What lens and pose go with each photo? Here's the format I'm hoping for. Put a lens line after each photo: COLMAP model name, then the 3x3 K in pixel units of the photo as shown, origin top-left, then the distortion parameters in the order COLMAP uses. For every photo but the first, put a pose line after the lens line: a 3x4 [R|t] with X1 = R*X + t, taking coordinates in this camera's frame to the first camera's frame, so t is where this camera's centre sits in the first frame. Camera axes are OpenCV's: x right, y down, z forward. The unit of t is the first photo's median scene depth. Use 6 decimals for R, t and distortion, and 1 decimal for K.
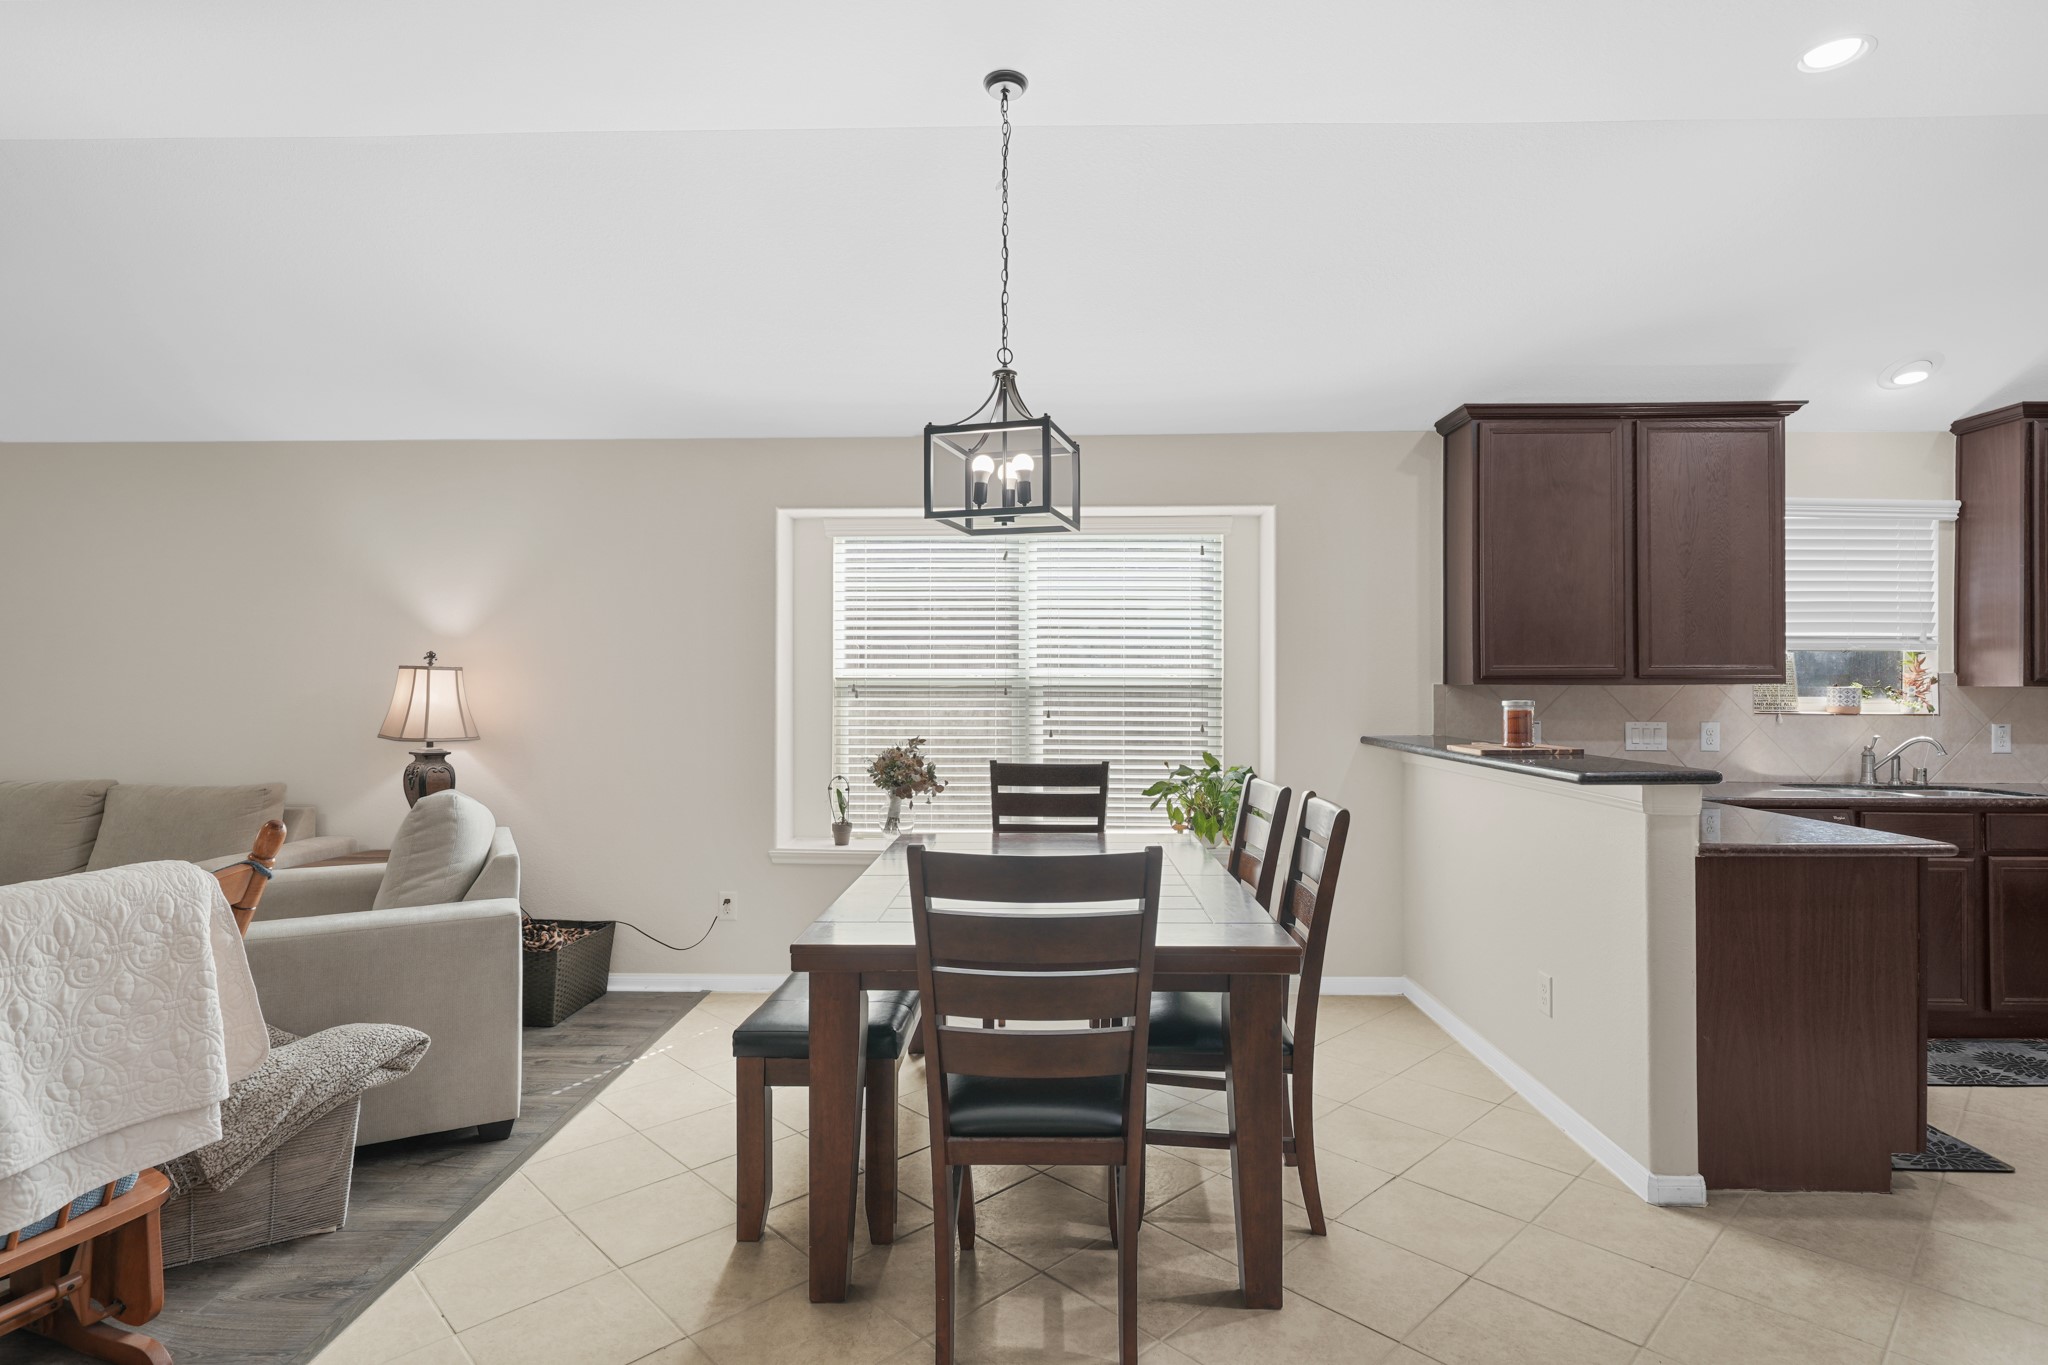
lens RADIAL K [[1034.0, 0, 1018.9], [0, 1034.0, 678.1], [0, 0, 1]] dist [-0.001211, -0.000394]
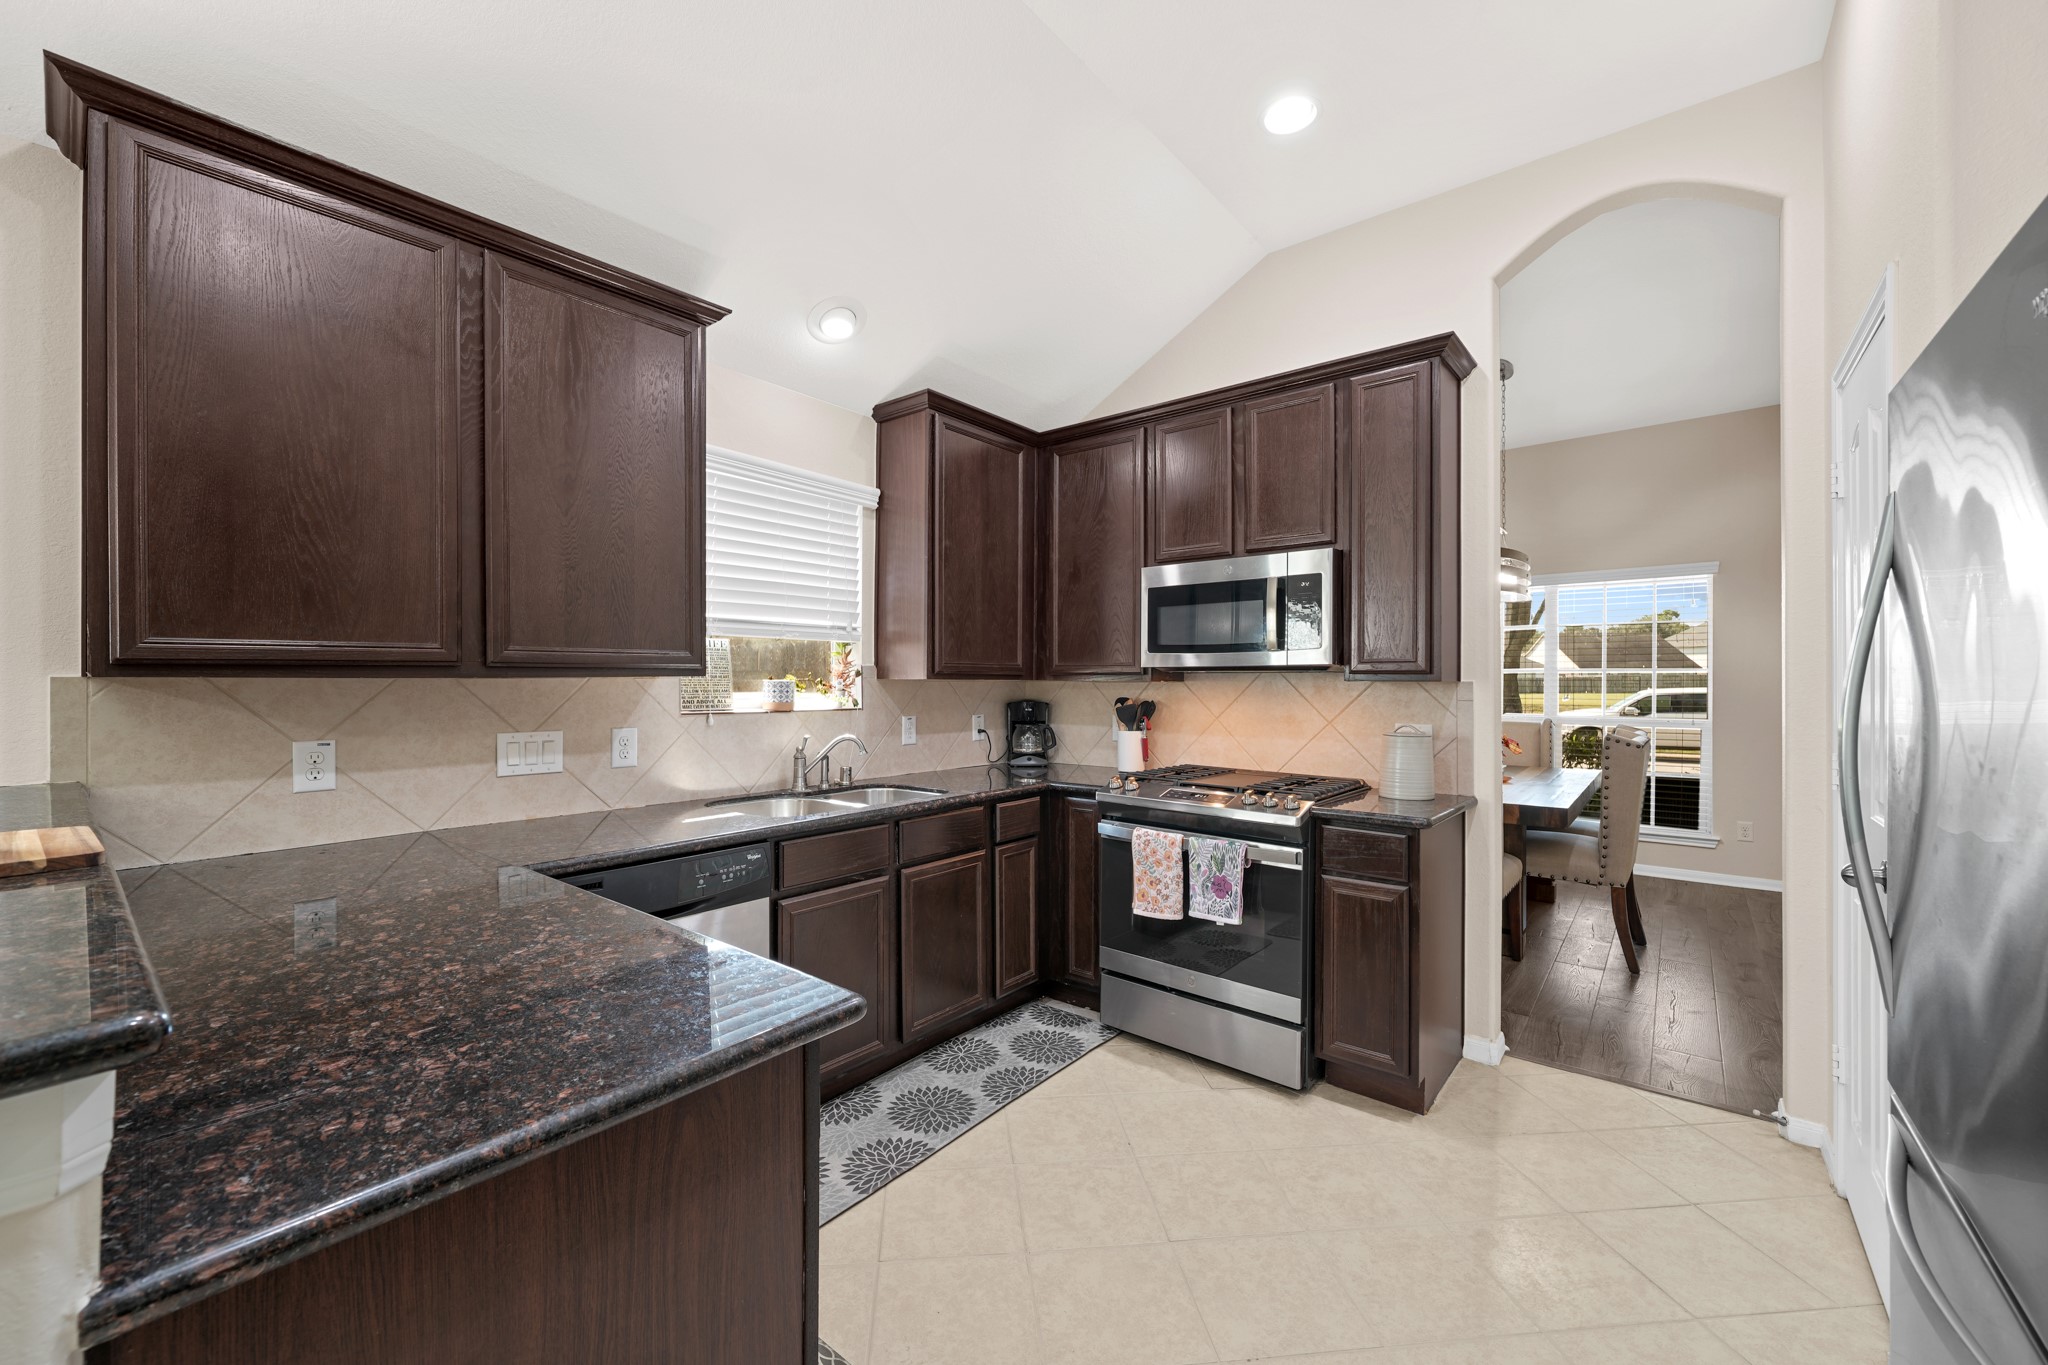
lens RADIAL K [[811.8, 0, 1015.0], [0, 811.8, 680.6], [0, 0, 1]] dist [0.000295, 0.000006]
pose [[0.620364, -0.002752, 0.784309, 0.396098], [-0.004579, 0.999964, 0.007131, 0.003150], [-0.784301, -0.008015, 0.620329, 0.430161]]
